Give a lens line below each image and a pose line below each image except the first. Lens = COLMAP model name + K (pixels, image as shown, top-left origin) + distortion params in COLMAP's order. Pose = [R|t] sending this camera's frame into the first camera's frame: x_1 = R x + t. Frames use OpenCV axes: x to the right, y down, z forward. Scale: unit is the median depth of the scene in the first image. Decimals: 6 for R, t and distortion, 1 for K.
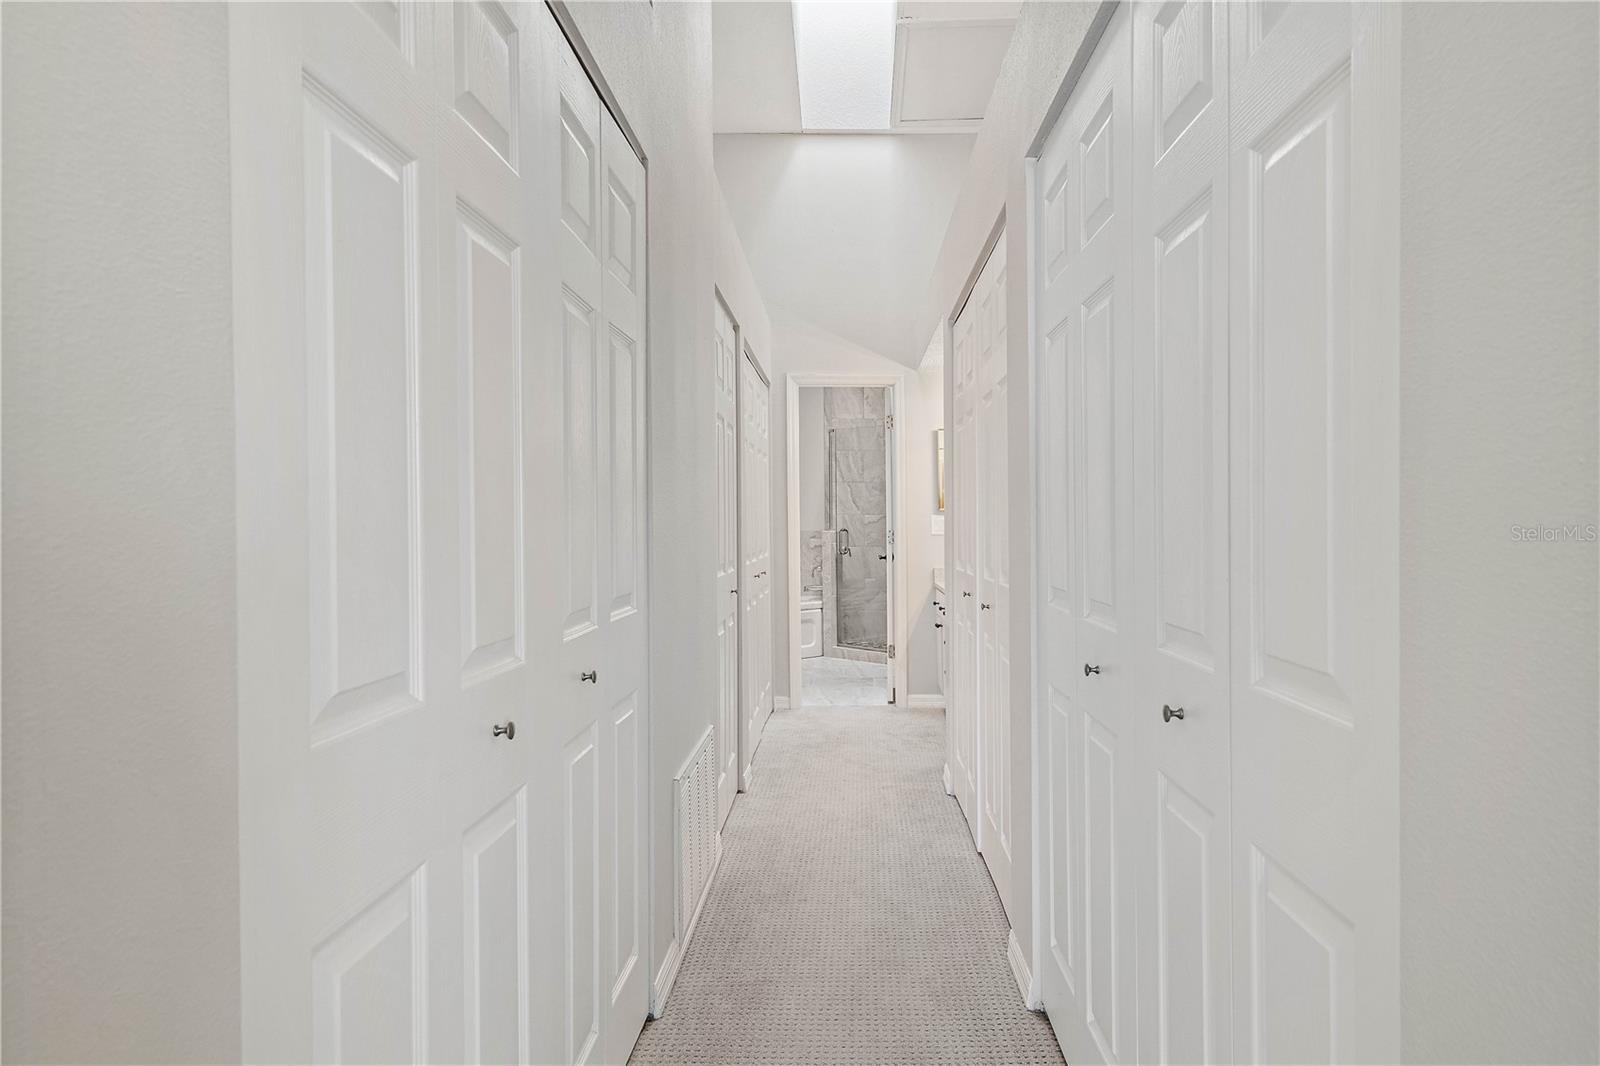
lens RADIAL K [[879.2, 0, 800.0], [0, 879.2, 533.0], [0, 0, 1]] dist [0.000105, 0.000001]
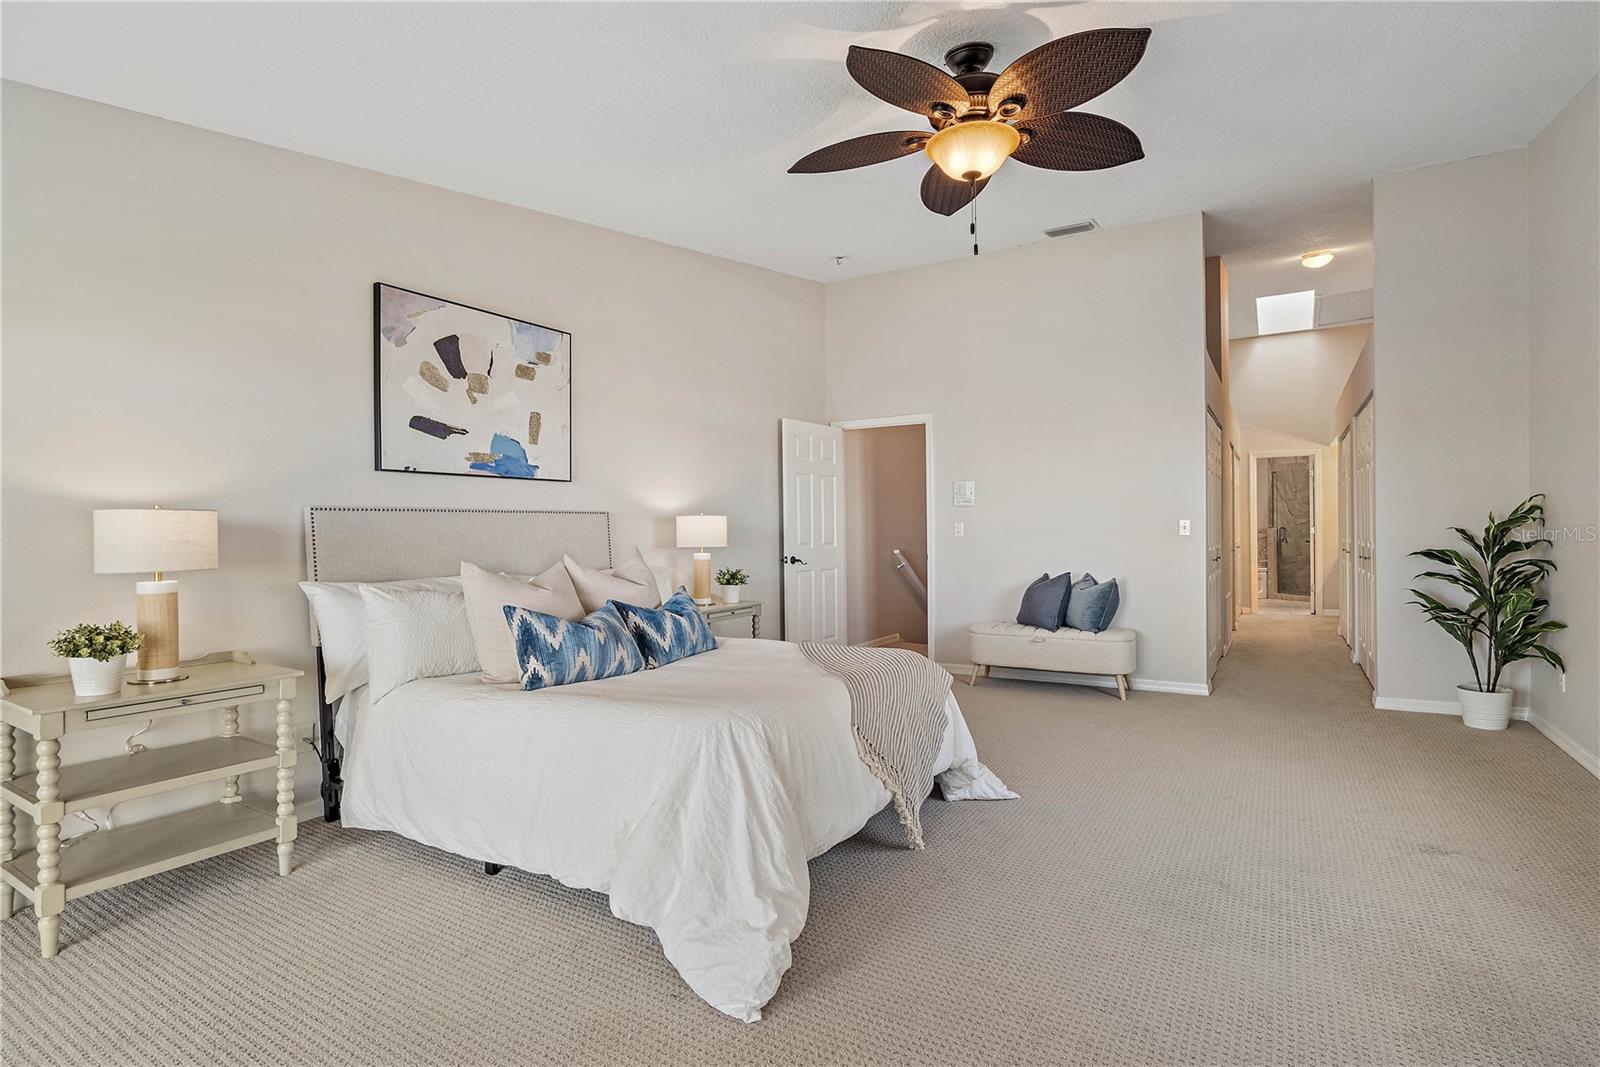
lens RADIAL K [[748.7, 0, 800.0], [0, 748.7, 533.5], [0, 0, 1]] dist [0.052427, 0.000172]
pose [[0.874661, -0.001117, -0.484734, -0.056697], [-0.000643, 0.999994, -0.003466, 0.013942], [0.484735, 0.003344, 0.874655, -0.869716]]
